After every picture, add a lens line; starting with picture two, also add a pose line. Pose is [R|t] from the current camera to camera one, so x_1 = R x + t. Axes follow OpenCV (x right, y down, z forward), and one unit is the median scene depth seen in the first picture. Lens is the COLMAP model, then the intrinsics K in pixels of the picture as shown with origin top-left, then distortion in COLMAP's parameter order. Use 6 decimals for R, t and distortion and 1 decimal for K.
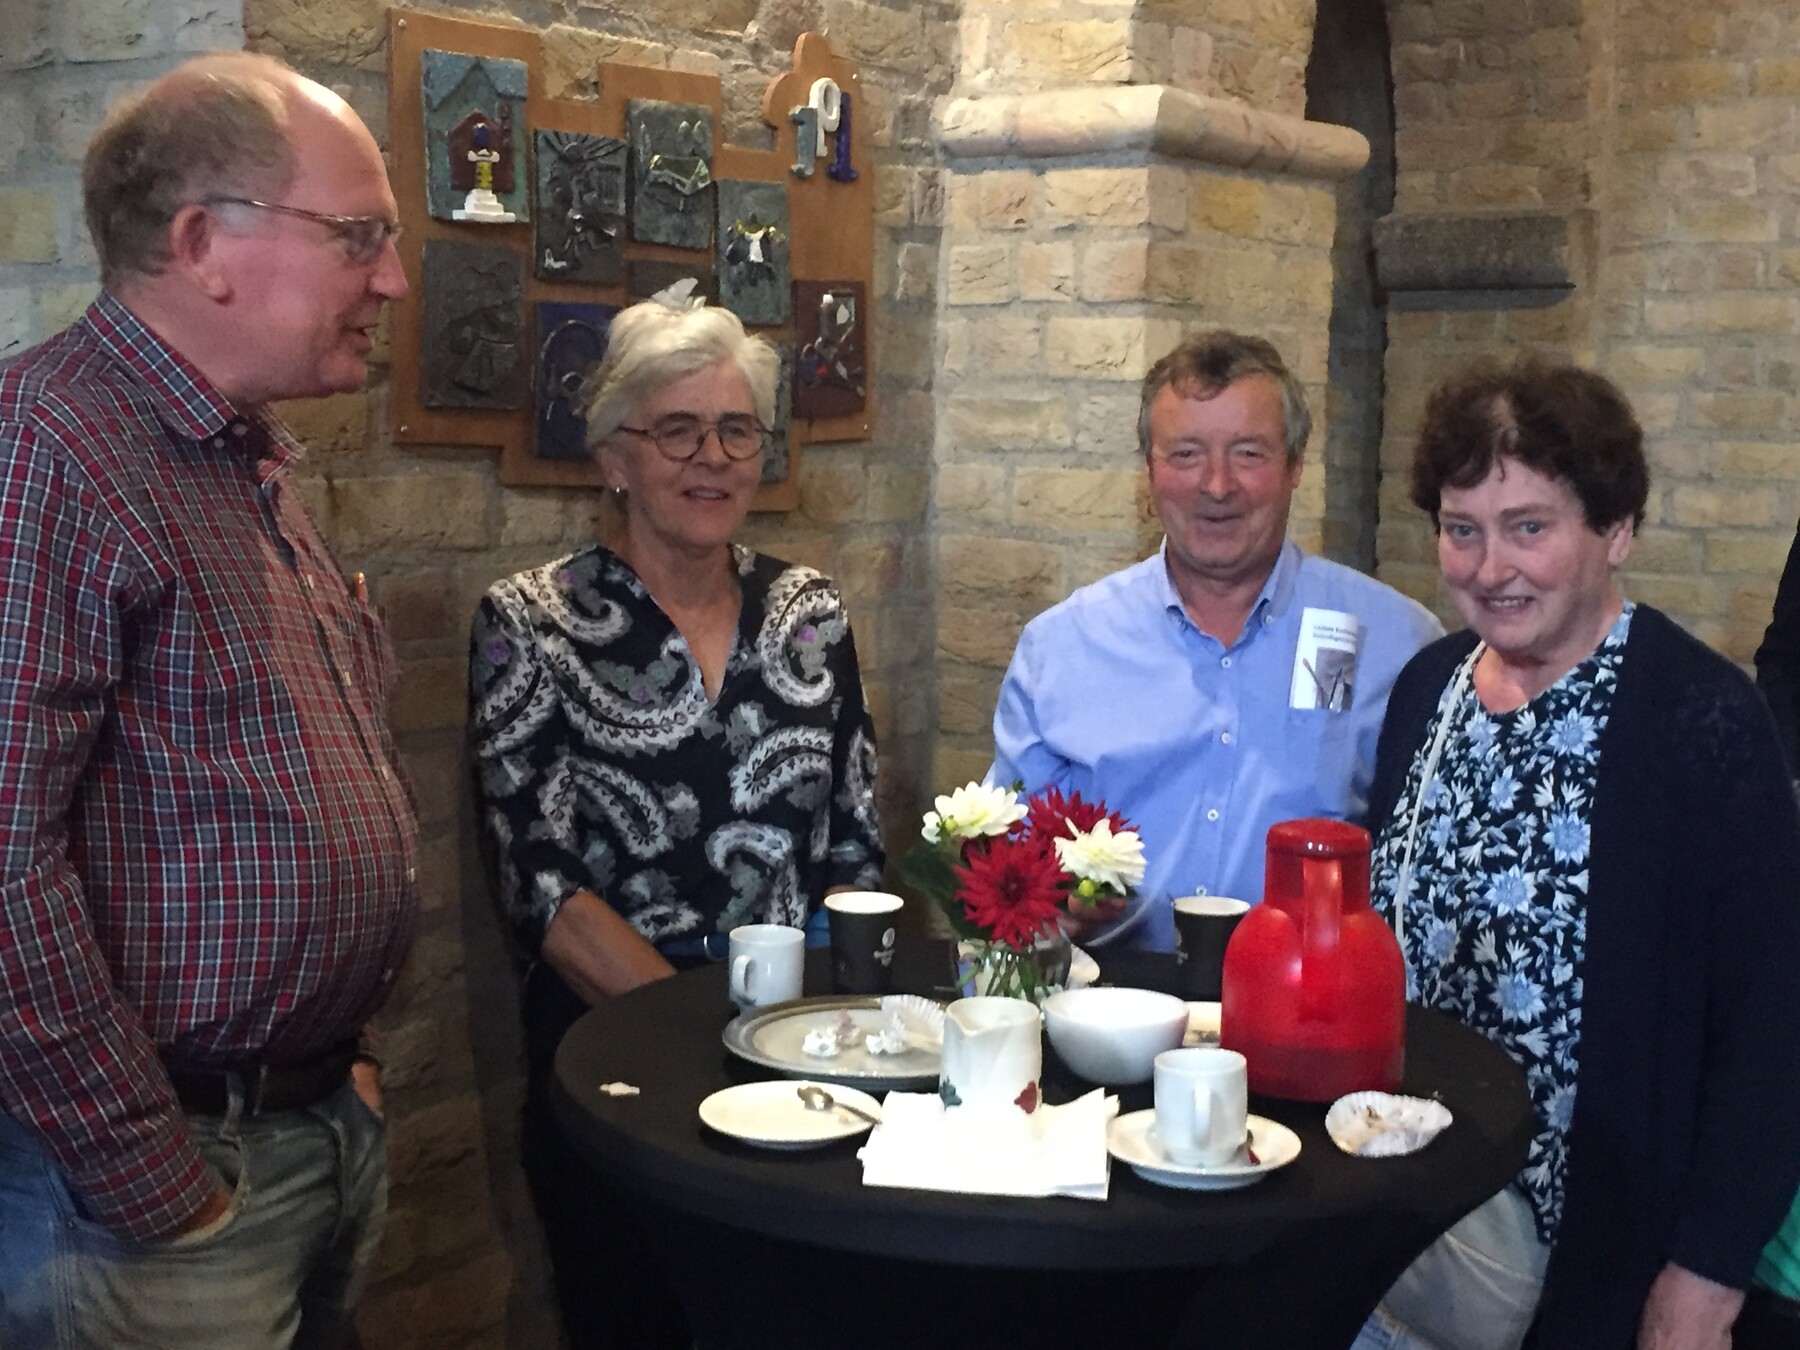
lens RADIAL K [[2574.5, 0, 900.0], [0, 2574.5, 675.0], [0, 0, 1]] dist [0.089639, -0.009896]
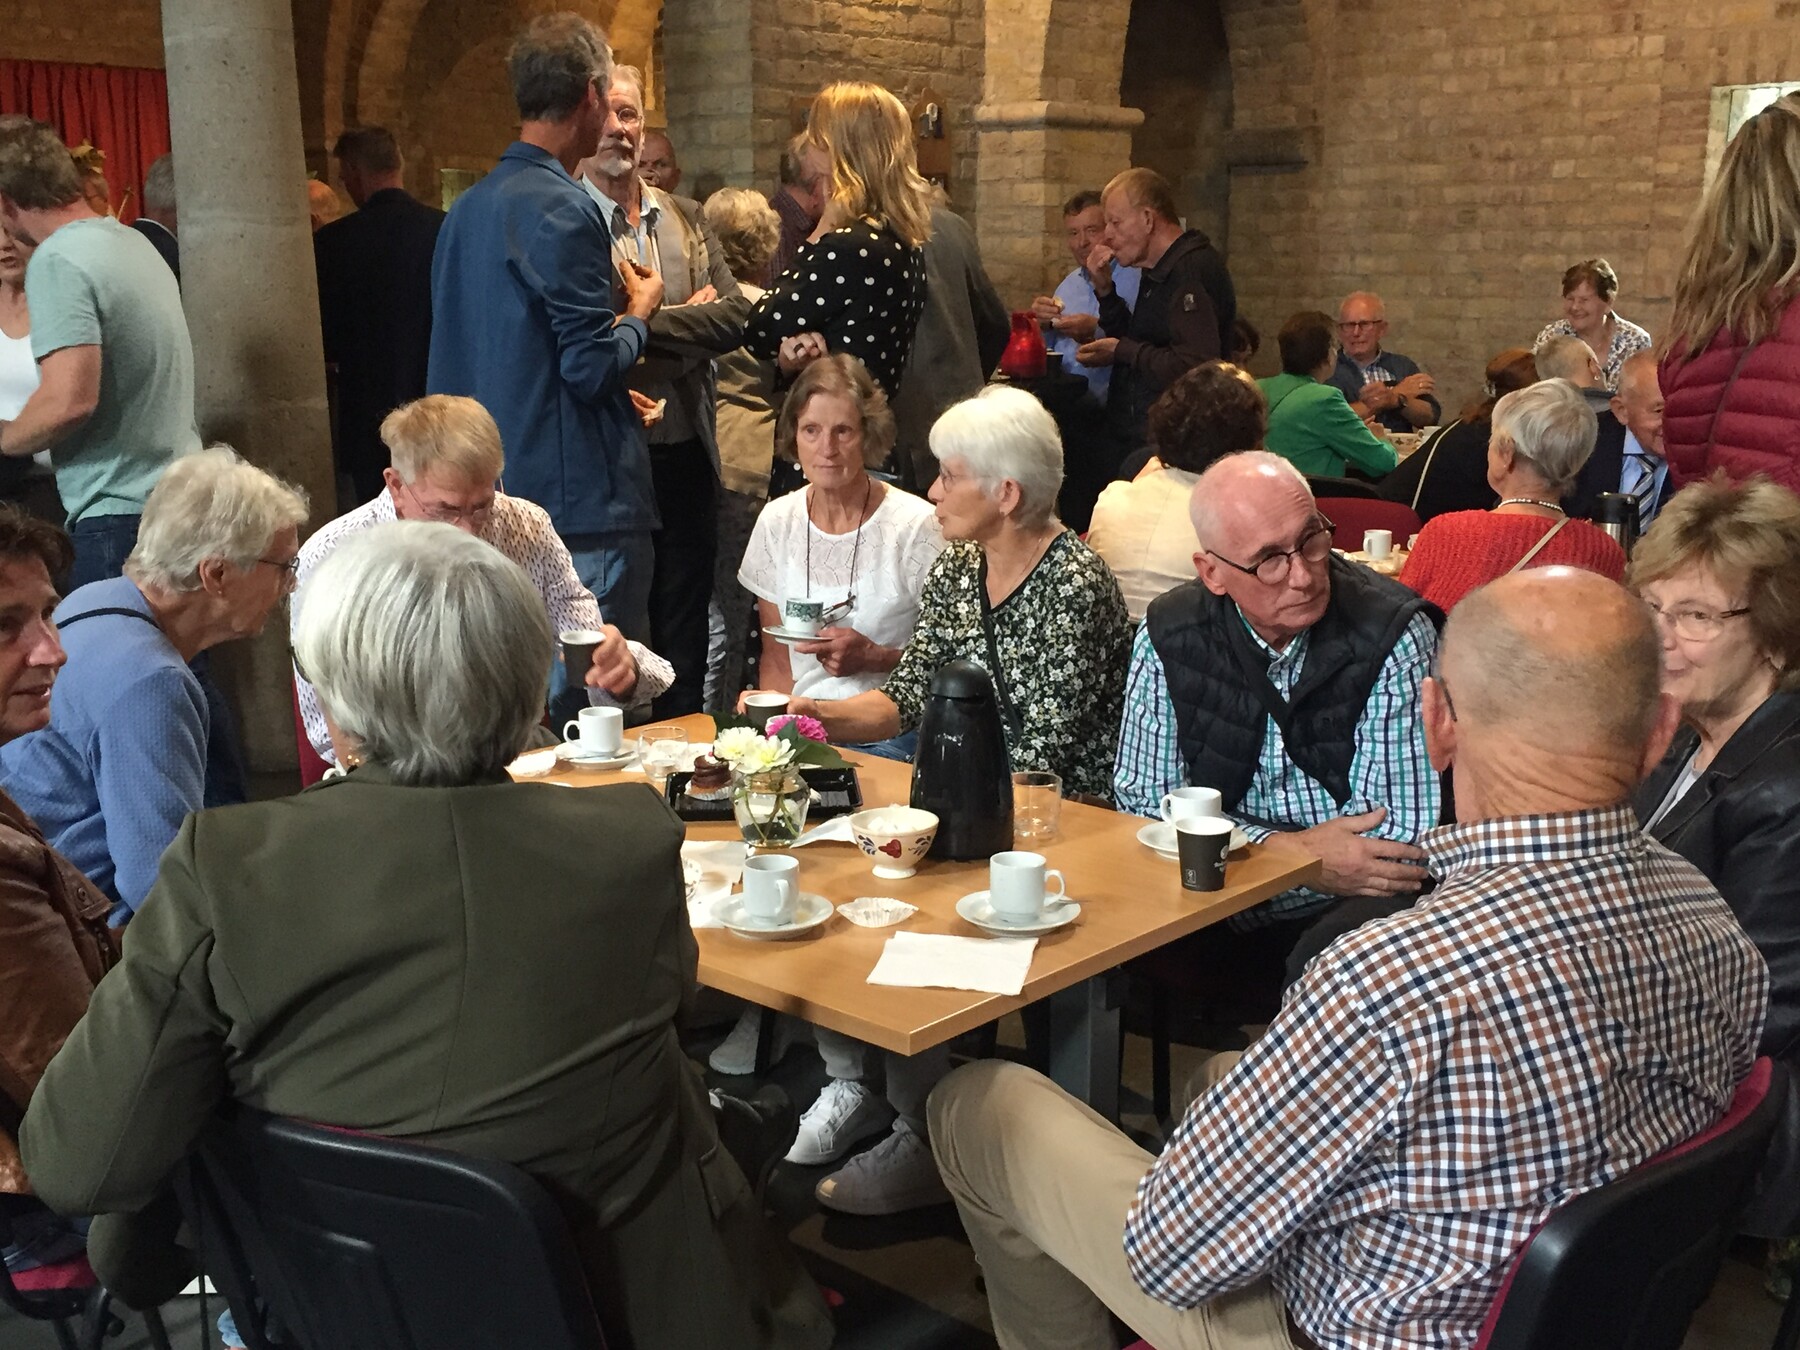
lens RADIAL K [[1988.9, 0, 890.0], [0, 1988.9, 685.3], [0, 0, 1]] dist [0.090187, -0.097996]
pose [[0.993190, 0.005842, -0.116357, 0.183269], [0.006548, 0.994364, 0.105818, 0.178320], [0.116319, -0.105860, 0.987554, -1.264724]]
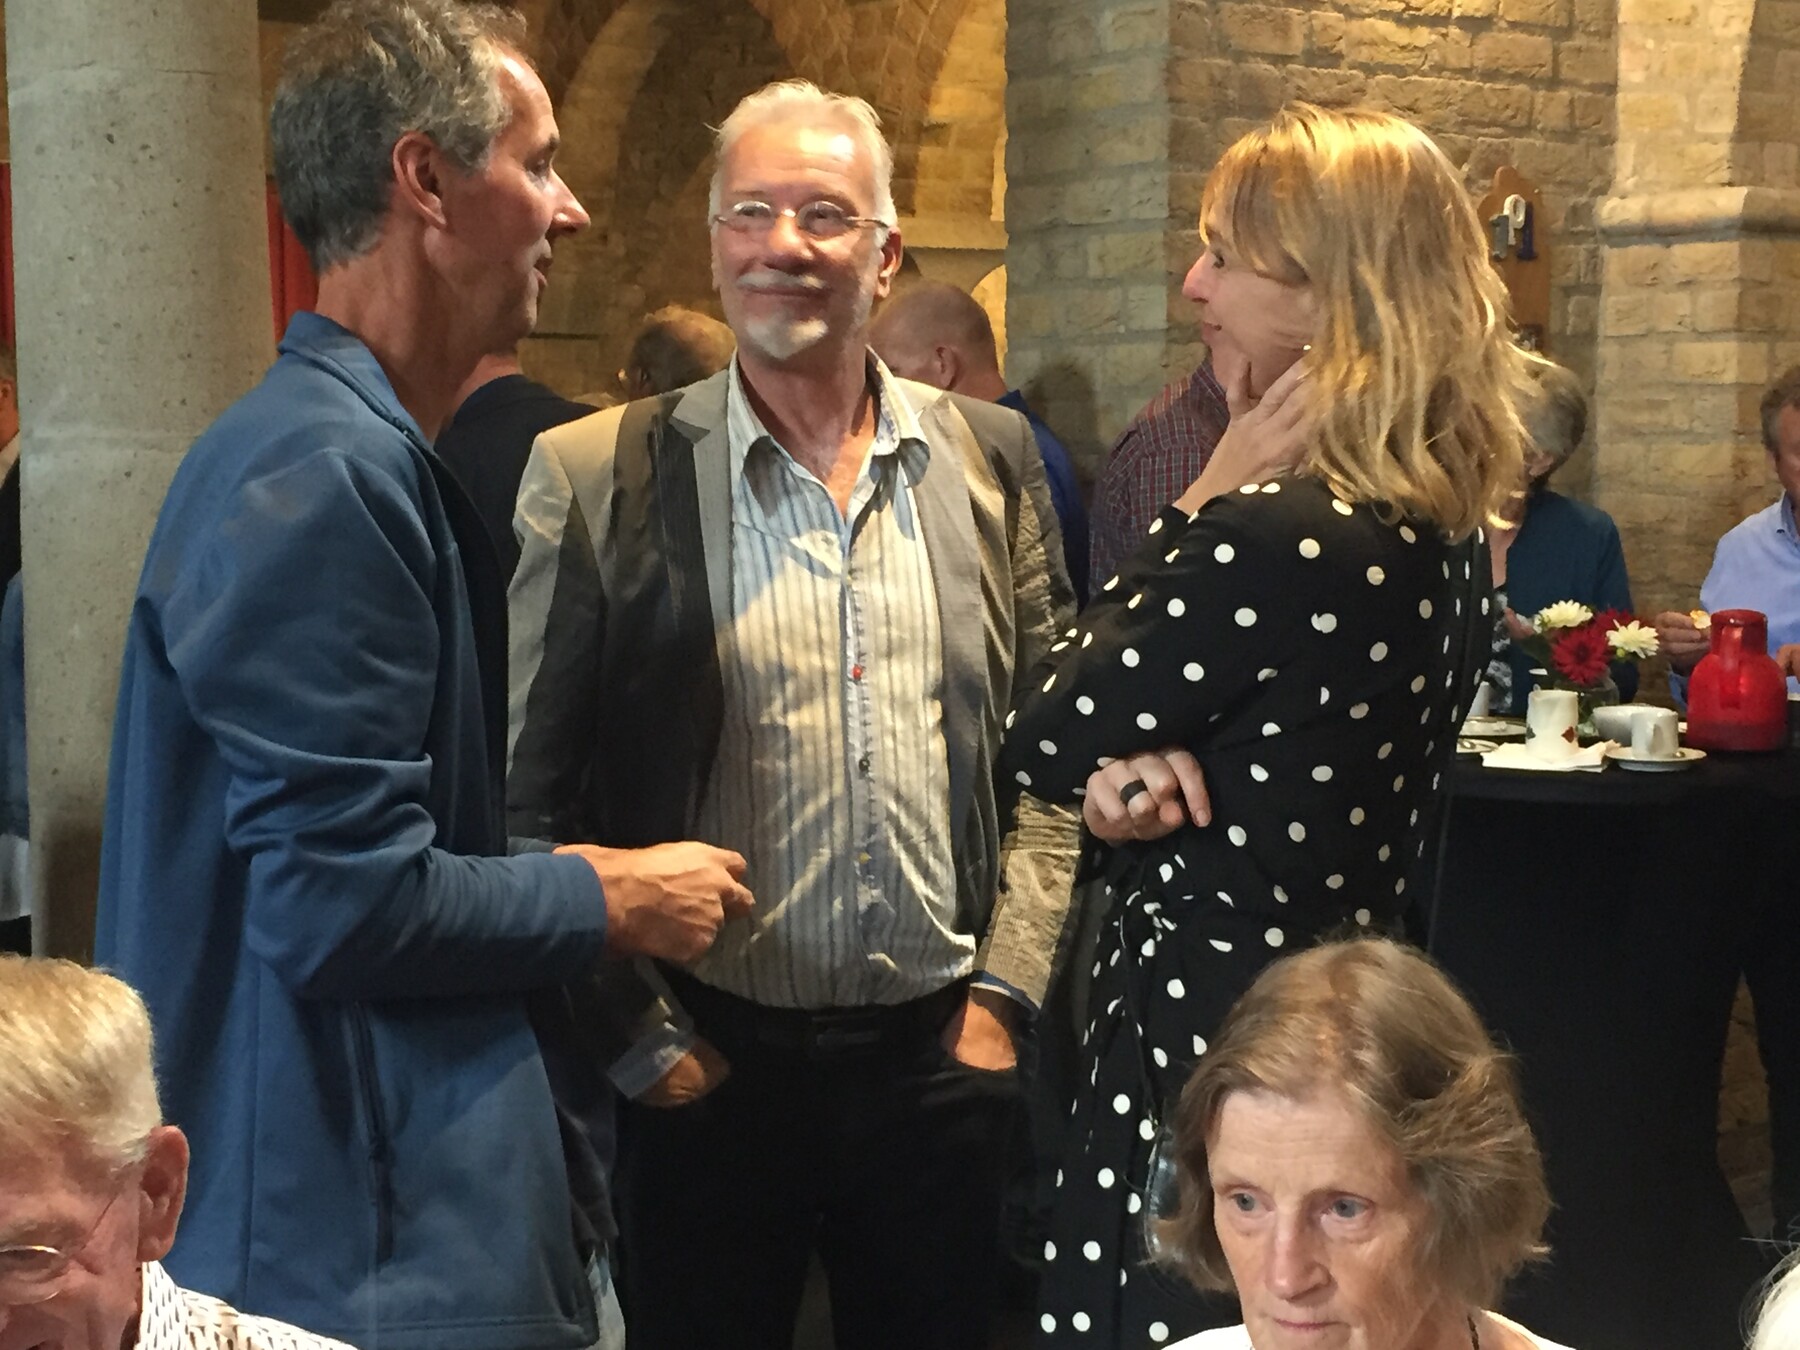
lens RADIAL K [[2959.2, 0, 900.0], [0, 2959.2, 675.0], [0, 0, 1]] dist [0.108981, -0.047864]
pose [[0.961983, 0.001012, -0.273106, 0.098748], [-0.007548, 0.999710, -0.022881, 0.094158], [0.273004, 0.024073, 0.961712, -0.762319]]
